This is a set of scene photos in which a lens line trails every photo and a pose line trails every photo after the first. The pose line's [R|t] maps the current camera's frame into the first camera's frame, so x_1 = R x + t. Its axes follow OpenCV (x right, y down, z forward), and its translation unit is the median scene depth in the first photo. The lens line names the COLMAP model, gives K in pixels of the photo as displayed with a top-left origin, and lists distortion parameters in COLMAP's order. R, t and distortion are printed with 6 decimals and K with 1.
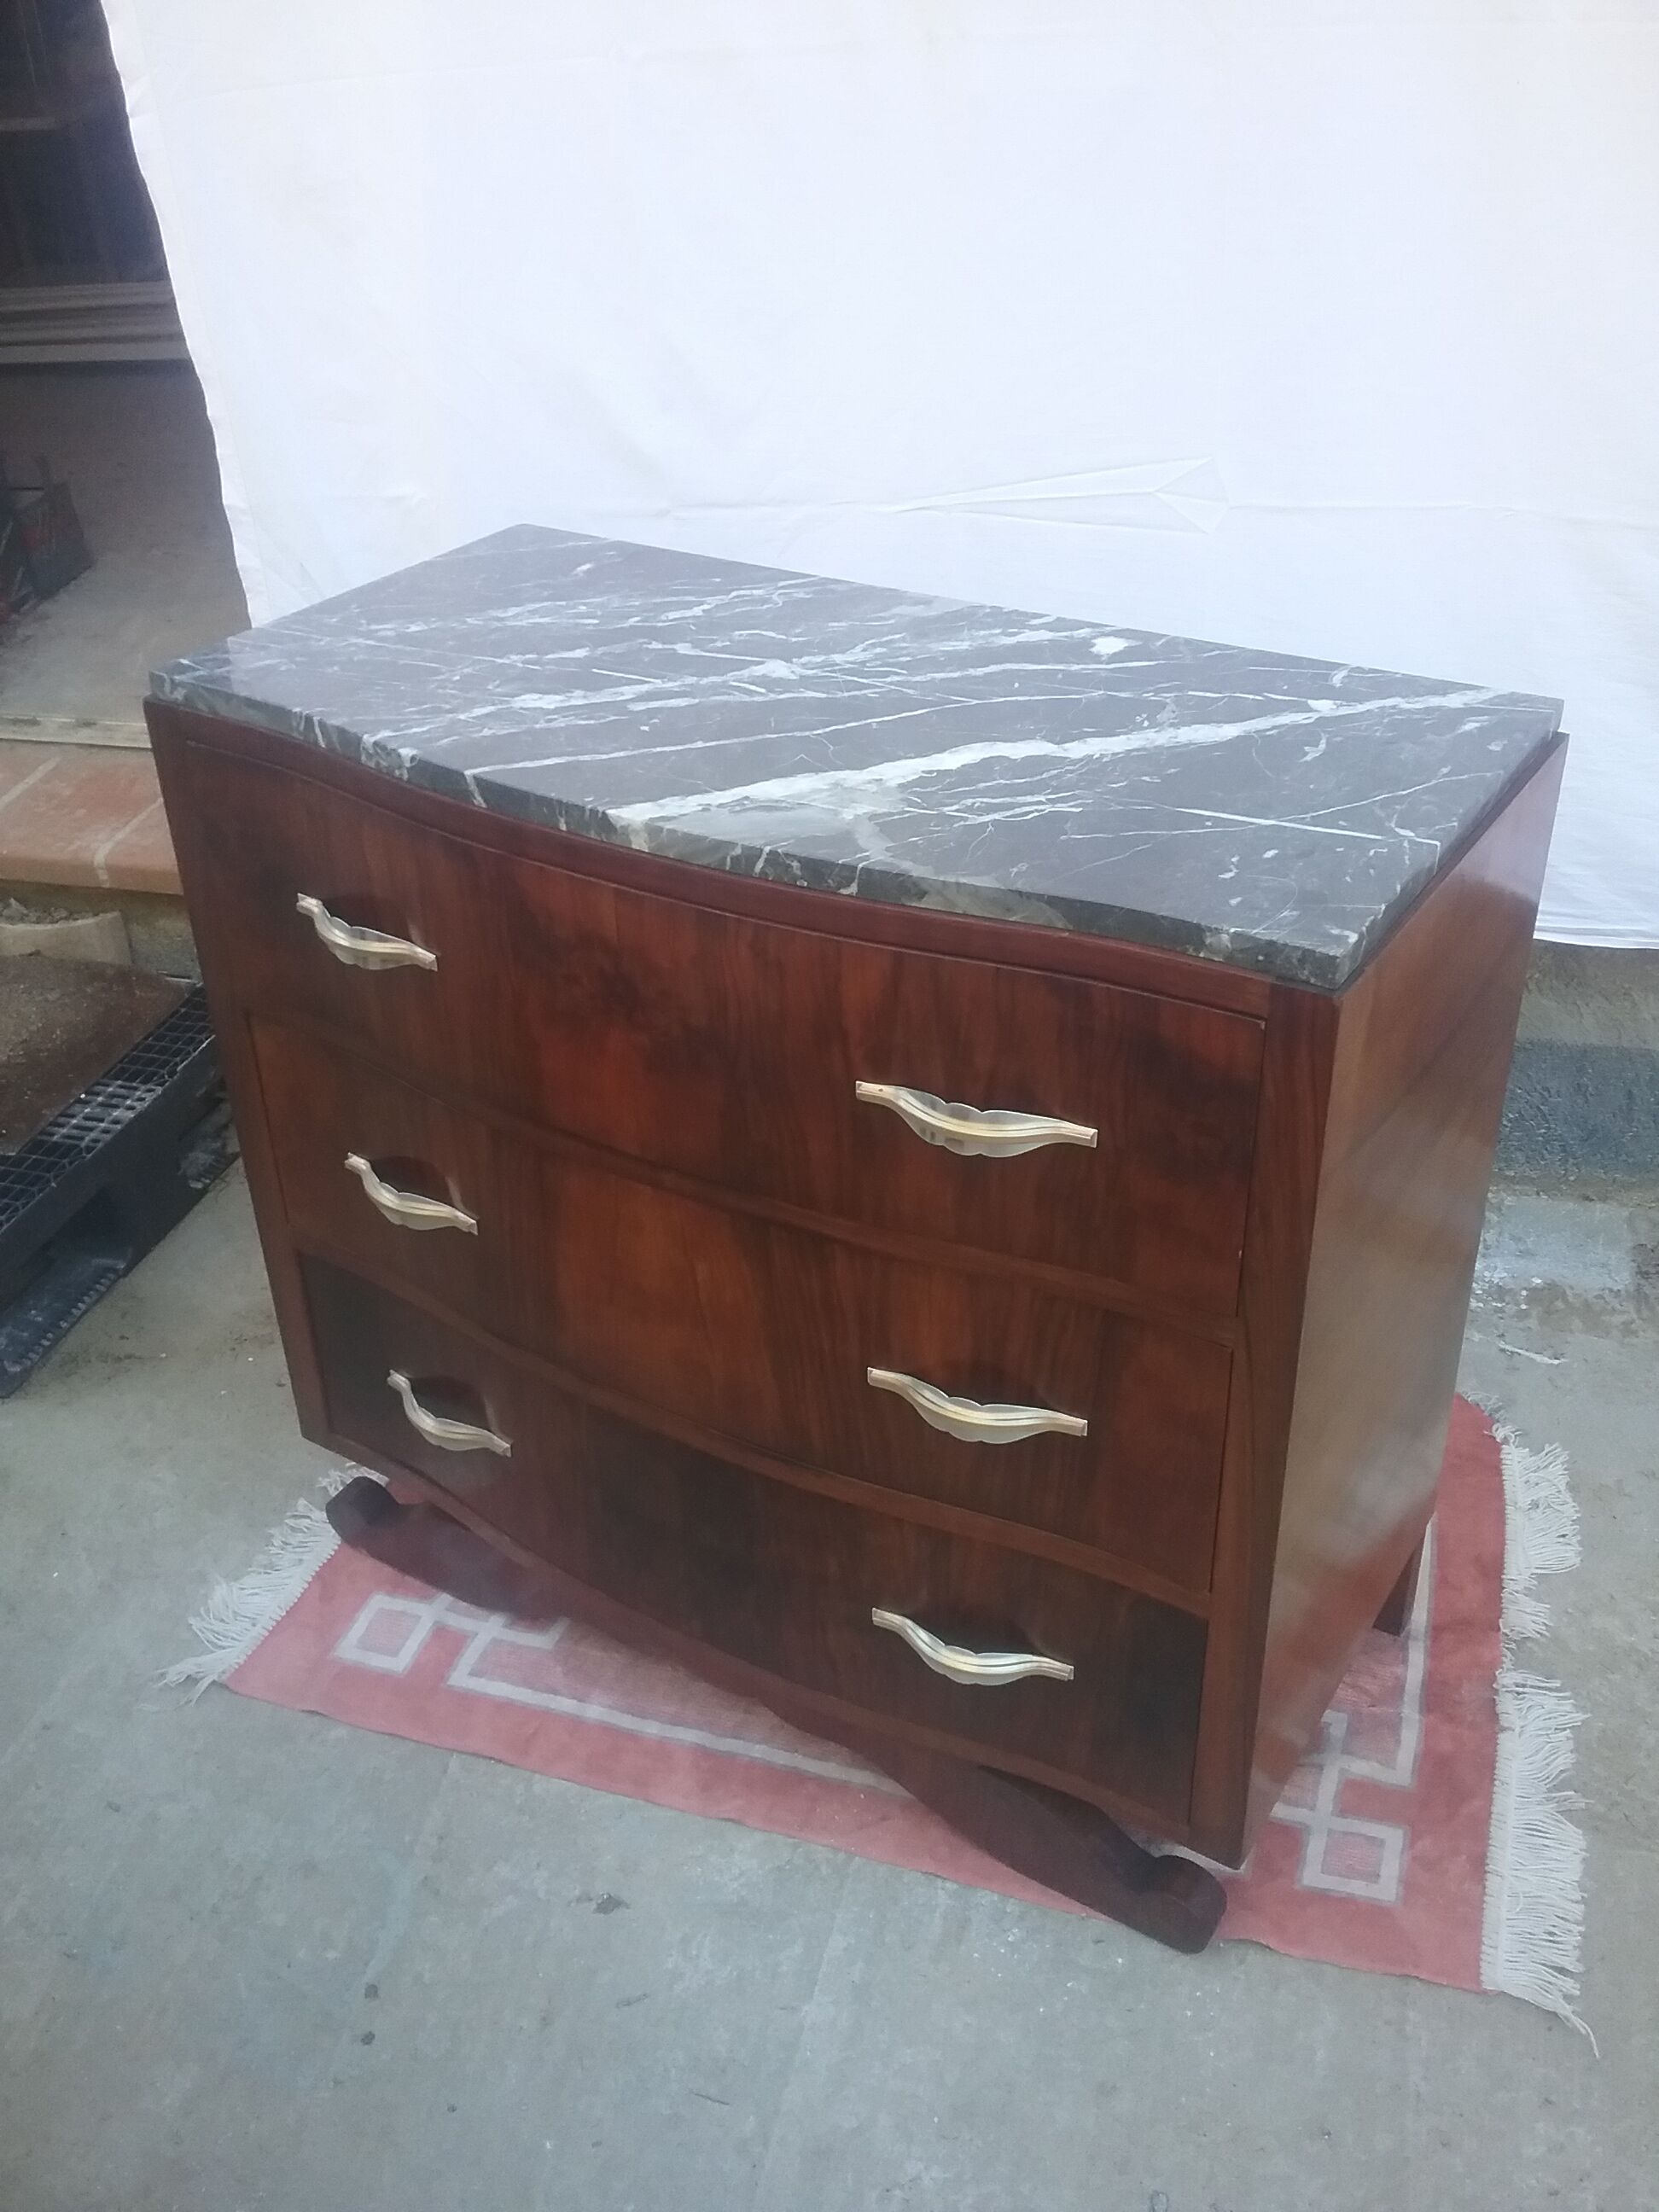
lens RADIAL K [[2057.3, 0, 822.8], [0, 2057.3, 1147.5], [0, 0, 1]] dist [0.086375, -0.173723]
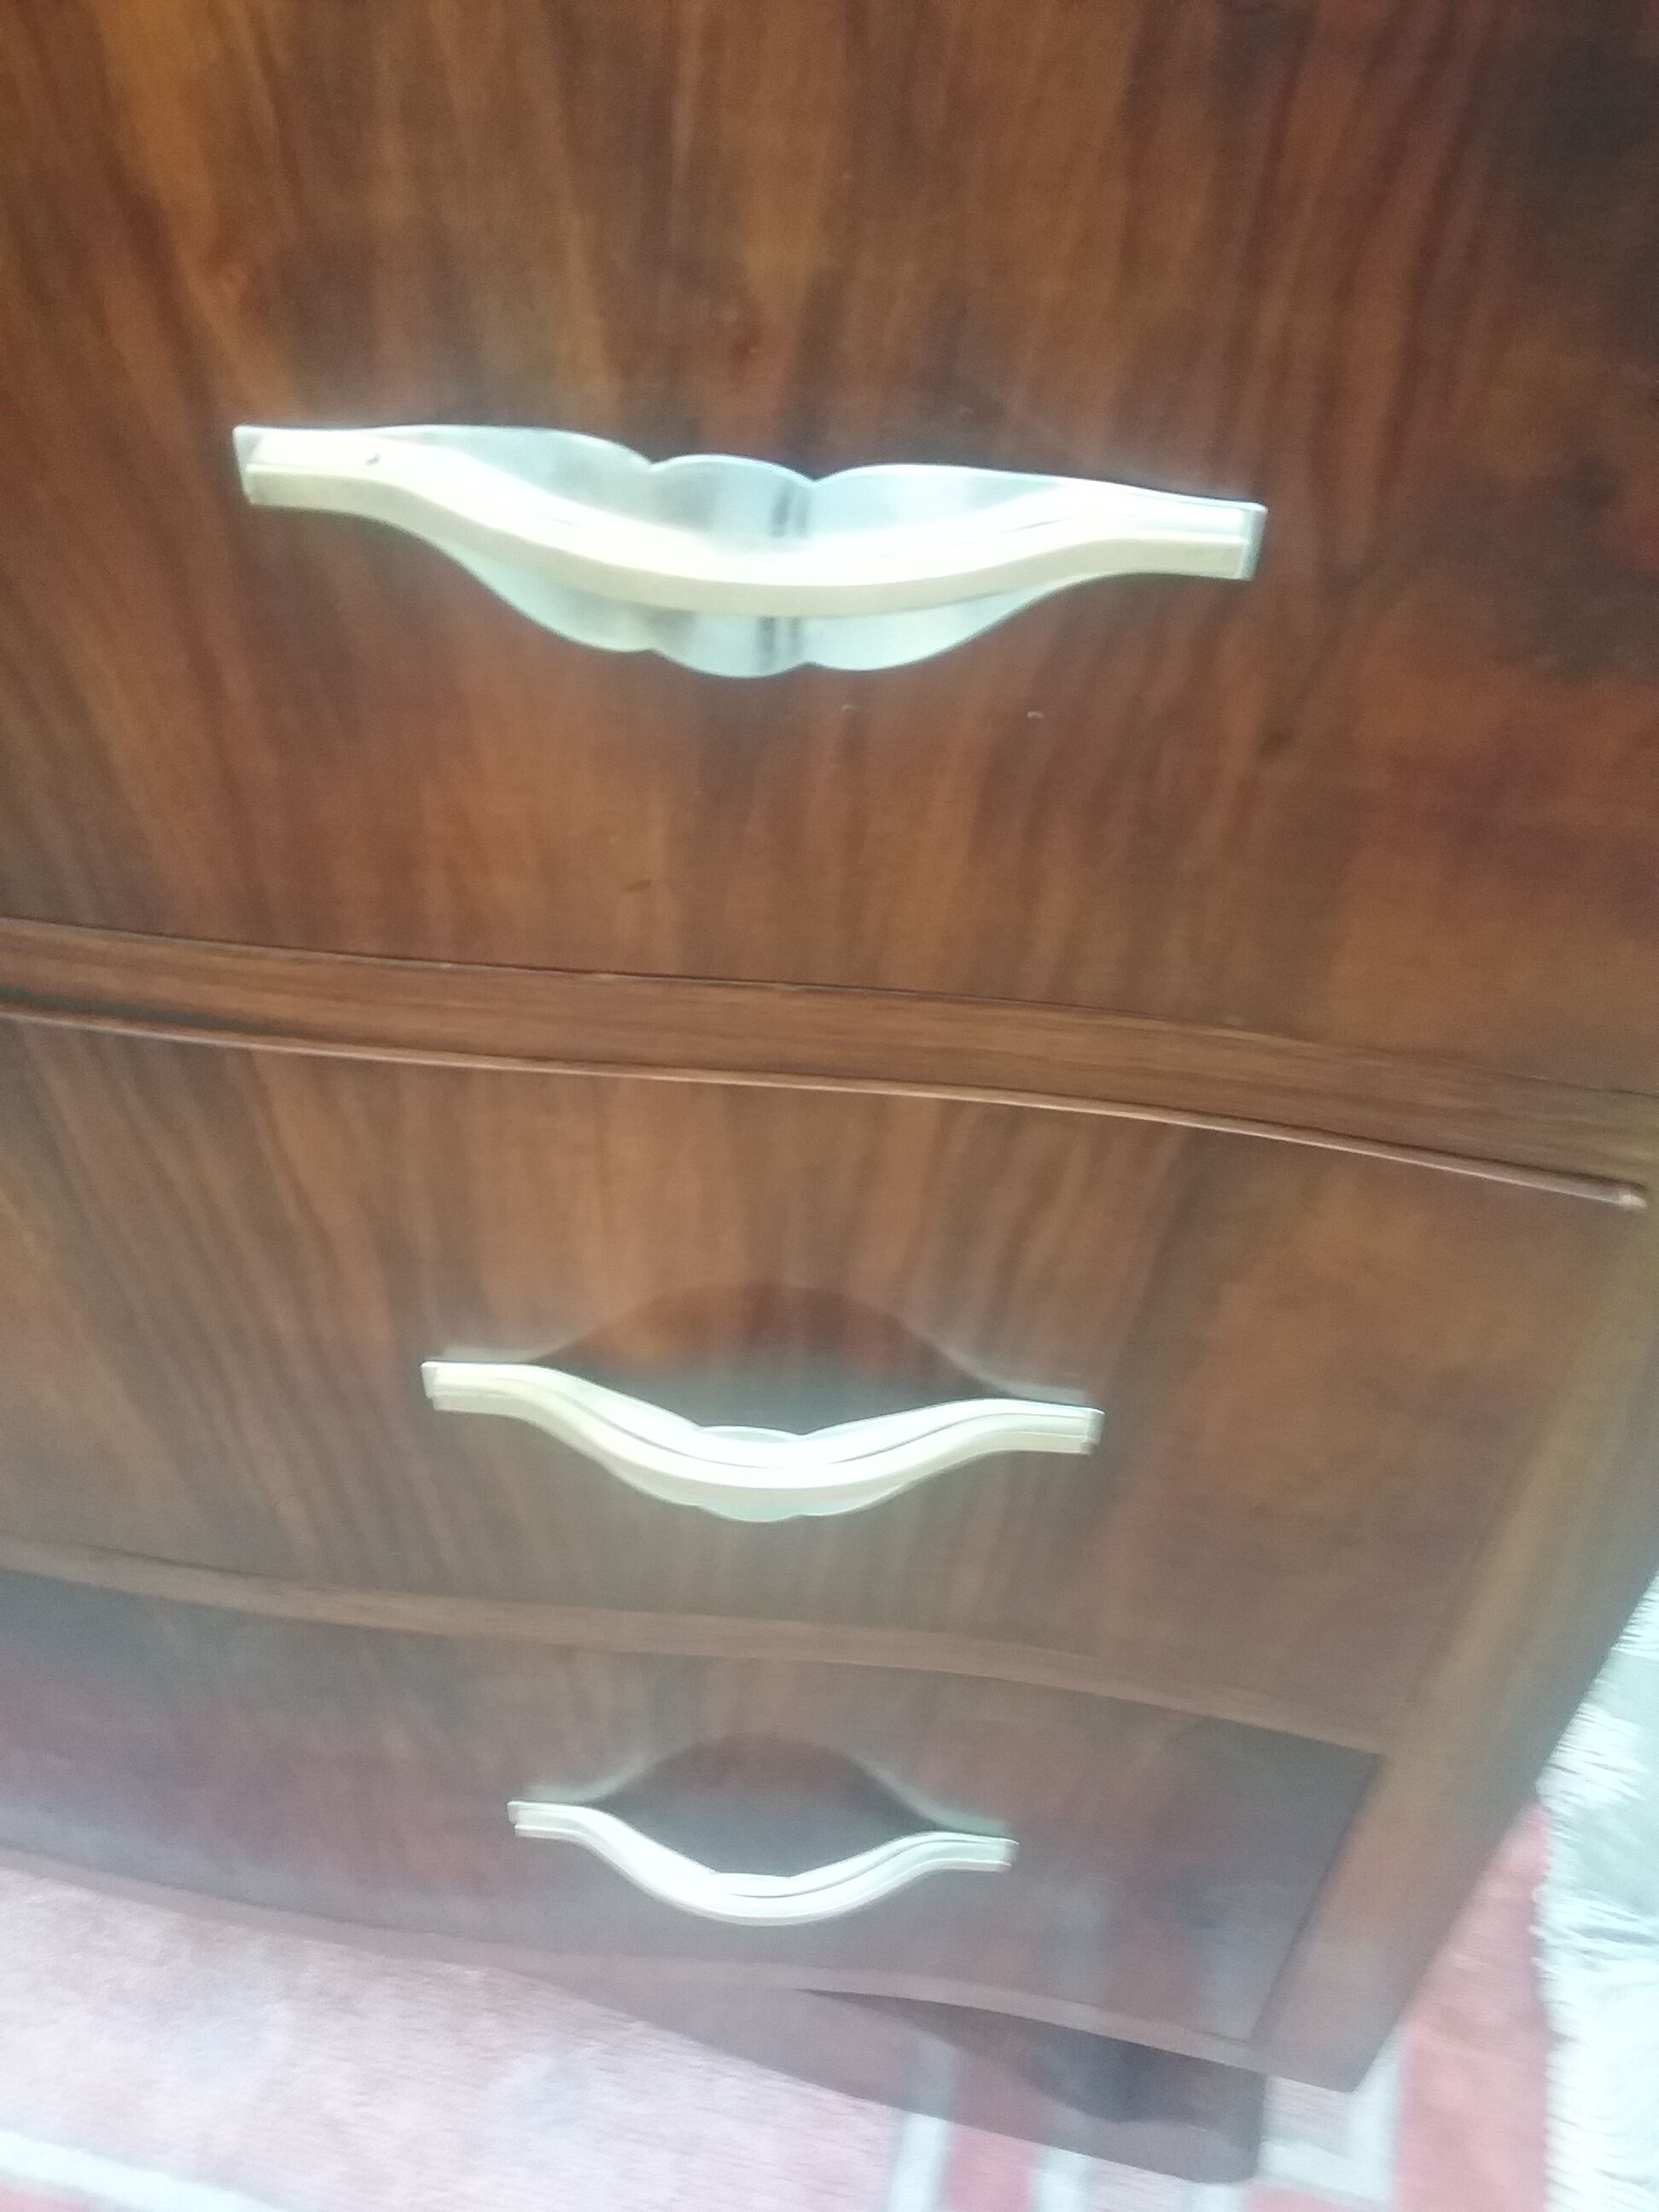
lens RADIAL K [[2057.4, 0, 849.2], [0, 2057.4, 1120.5], [0, 0, 1]] dist [0.117901, -0.215996]
pose [[0.943322, -0.193158, 0.269876, 0.002023], [0.127772, 0.961870, 0.241826, -0.003332], [-0.306296, -0.193638, 0.932034, 0.636649]]
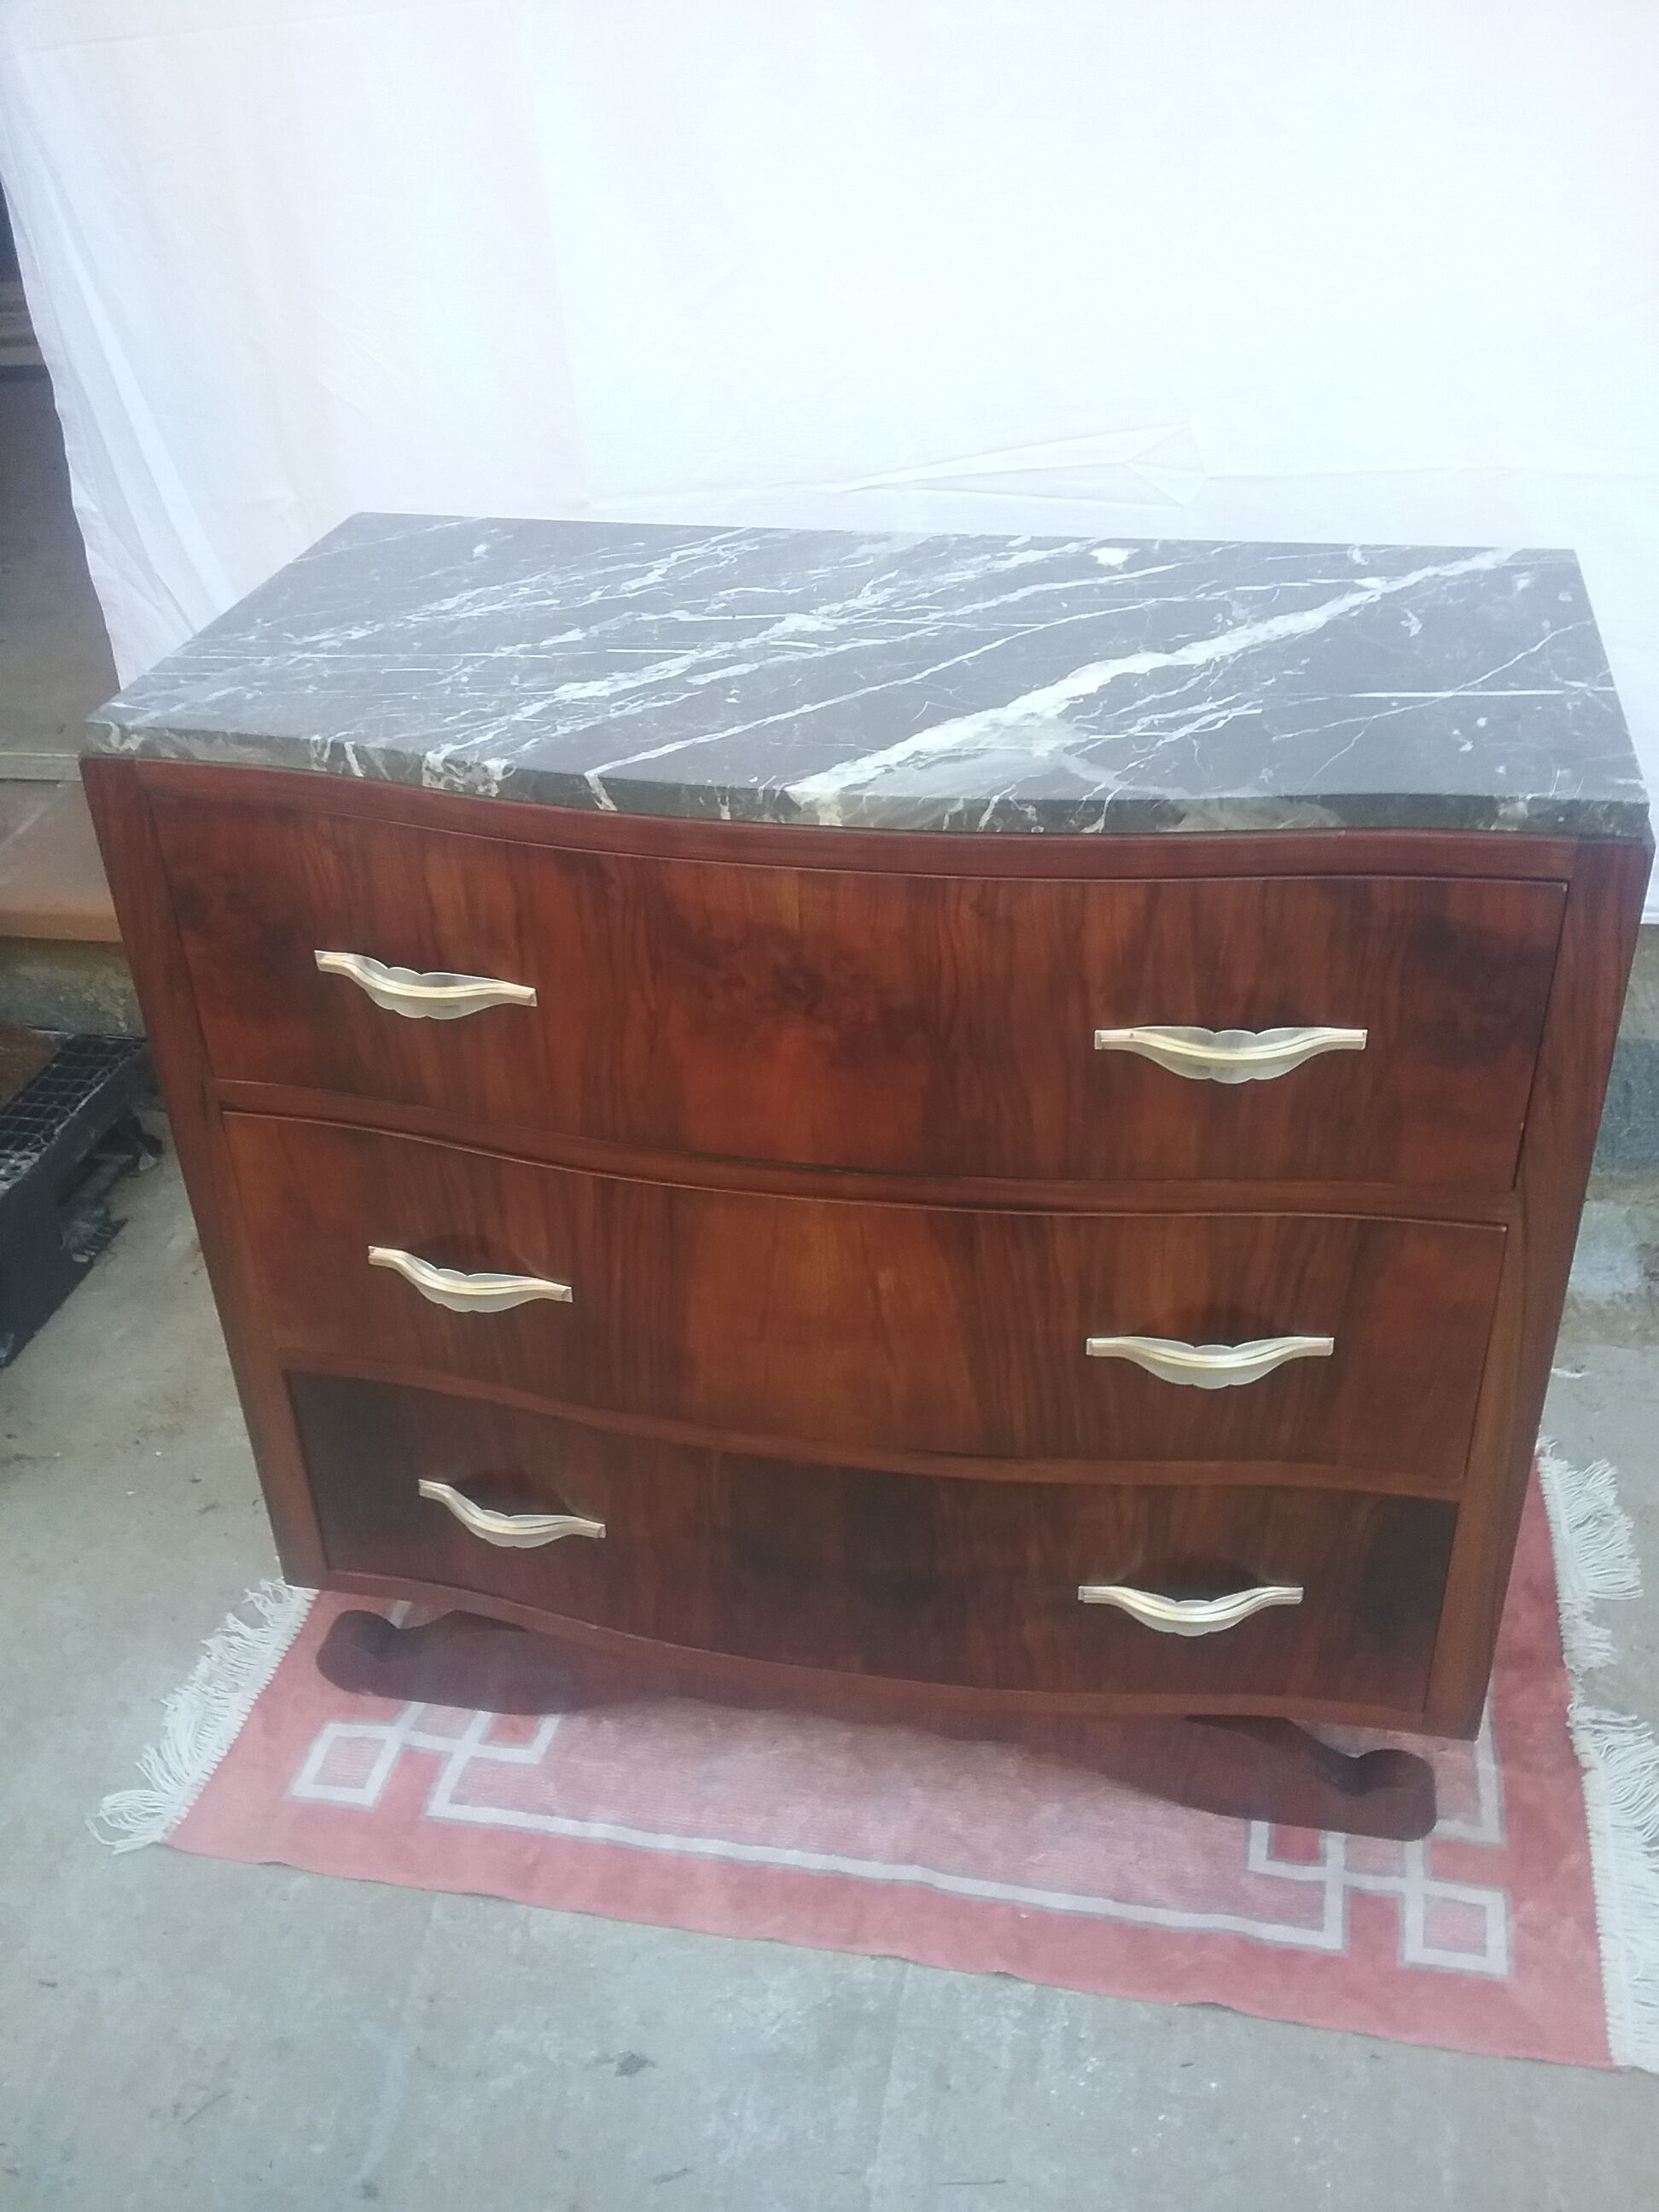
lens RADIAL K [[2057.4, 0, 849.2], [0, 2057.4, 1120.5], [0, 0, 1]] dist [0.117901, -0.215996]
pose [[0.933001, -0.198925, 0.299896, -0.329368], [0.200252, 0.979382, 0.026636, -0.034753], [-0.299011, 0.035204, 0.953600, 0.120665]]
